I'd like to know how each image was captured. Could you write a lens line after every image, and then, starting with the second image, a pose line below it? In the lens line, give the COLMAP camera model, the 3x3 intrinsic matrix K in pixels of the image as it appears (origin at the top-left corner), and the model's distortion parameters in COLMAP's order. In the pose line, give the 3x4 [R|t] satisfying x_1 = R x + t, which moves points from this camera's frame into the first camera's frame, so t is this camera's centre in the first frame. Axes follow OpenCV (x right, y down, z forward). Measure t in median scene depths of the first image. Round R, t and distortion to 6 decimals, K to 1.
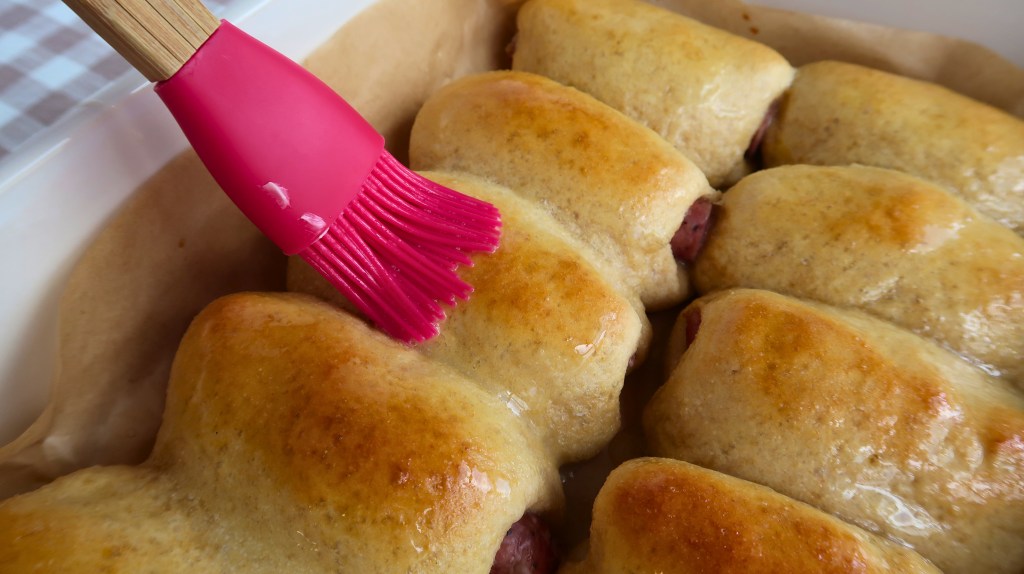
lens RADIAL K [[761.1, 0, 512.0], [0, 761.1, 287.0], [0, 0, 1]] dist [-0.083407, 0.118237]
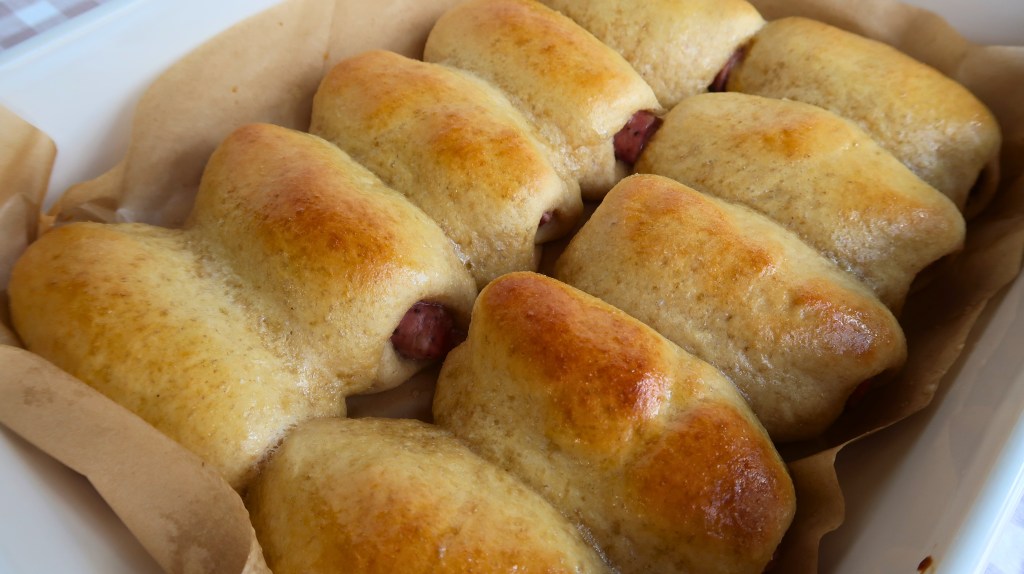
lens RADIAL K [[777.4, 0, 512.0], [0, 777.4, 287.0], [0, 0, 1]] dist [-0.045581, 0.005657]
pose [[0.977295, 0.146411, -0.153159, 0.290956], [-0.147051, 0.989103, 0.007207, 0.197030], [0.152545, 0.015479, 0.988175, -0.268790]]
